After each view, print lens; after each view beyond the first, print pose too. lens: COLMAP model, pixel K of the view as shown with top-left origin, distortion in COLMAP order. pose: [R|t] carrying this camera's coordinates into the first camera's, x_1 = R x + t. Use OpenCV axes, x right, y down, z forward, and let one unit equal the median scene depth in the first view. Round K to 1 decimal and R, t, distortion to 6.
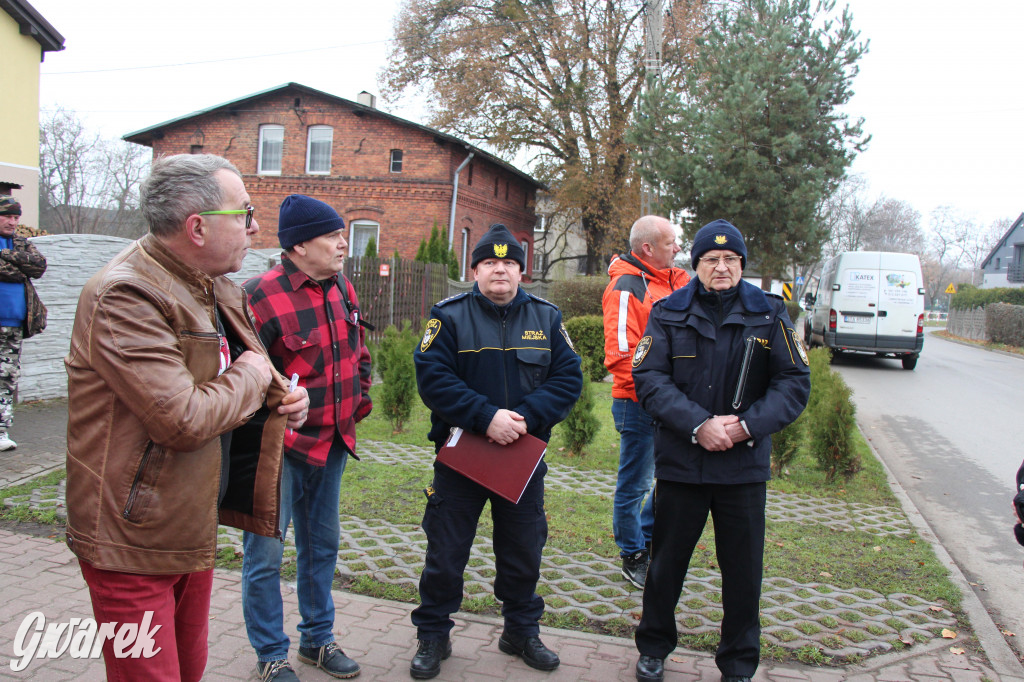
lens RADIAL K [[835.5, 0, 509.9], [0, 835.5, 344.0], [0, 0, 1]] dist [-0.185447, 0.153276]
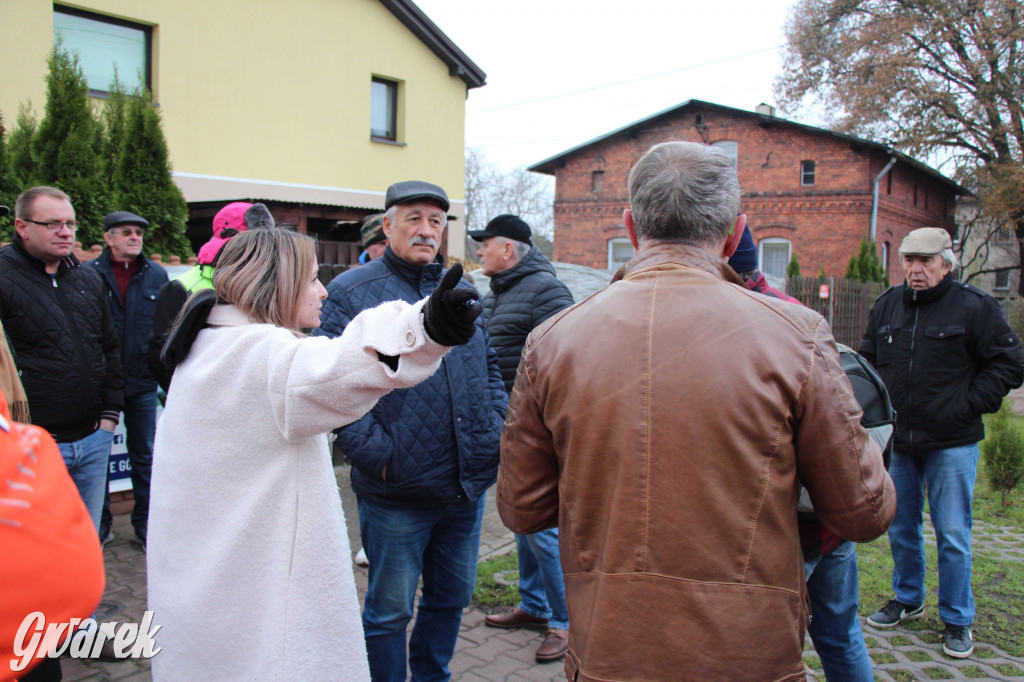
lens RADIAL K [[831.3, 0, 508.2], [0, 831.3, 346.2], [0, 0, 1]] dist [-0.189268, 0.153941]
pose [[0.899555, -0.007619, -0.436740, -0.044947], [-0.002233, 0.999755, -0.022041, -0.005790], [0.436801, 0.020802, 0.899318, 0.039419]]
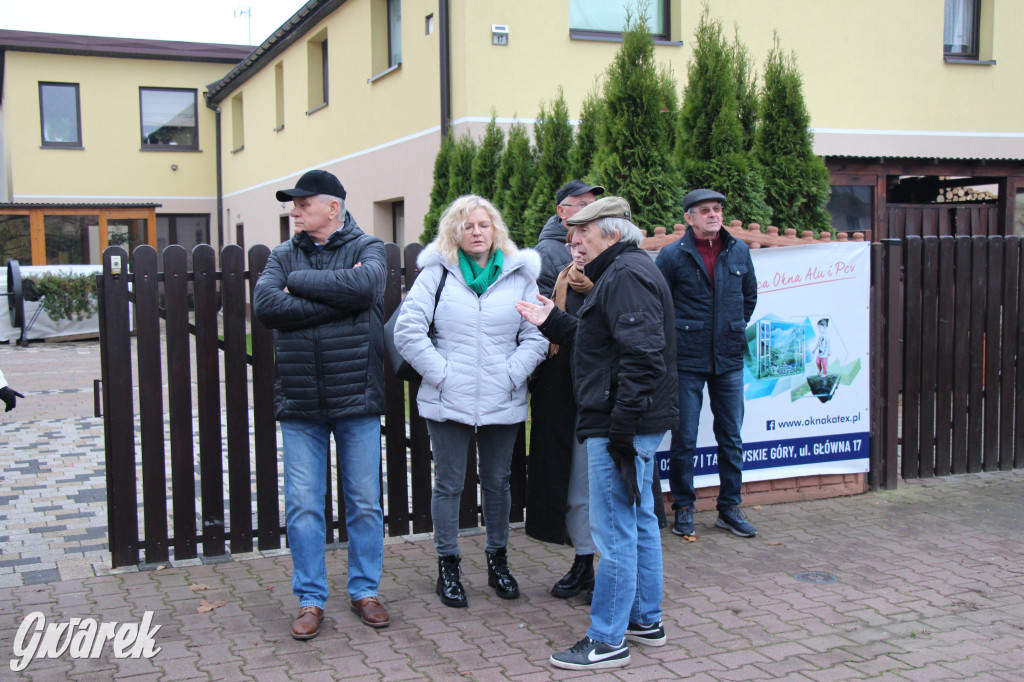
lens RADIAL K [[1212.2, 0, 517.0], [0, 1212.2, 353.8], [0, 0, 1]] dist [-0.055395, 0.301418]
pose [[0.628695, -0.004028, -0.777642, -0.033406], [-0.014040, 0.999765, -0.016529, 0.001594], [0.777526, 0.021309, 0.628490, -0.049257]]
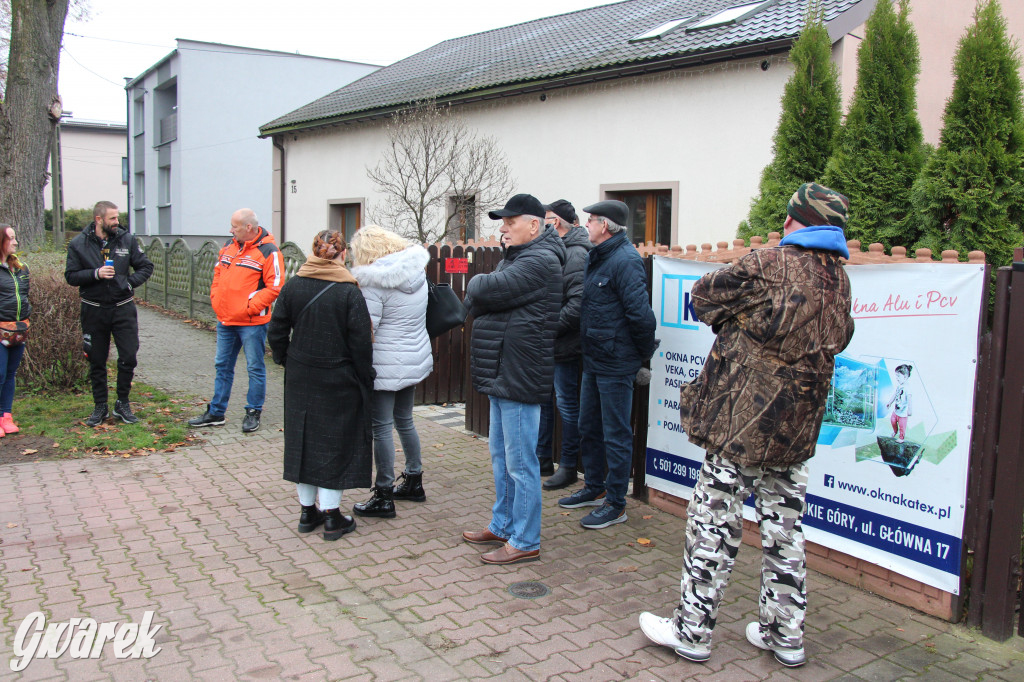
lens RADIAL K [[900.9, 0, 510.8], [0, 900.9, 355.9], [0, 0, 1]] dist [-0.182422, 0.190743]
pose [[-0.677541, 0.015848, -0.735314, -0.049747], [-0.120927, 0.983761, 0.132628, -0.025738], [0.725475, 0.178780, -0.664623, 0.235404]]
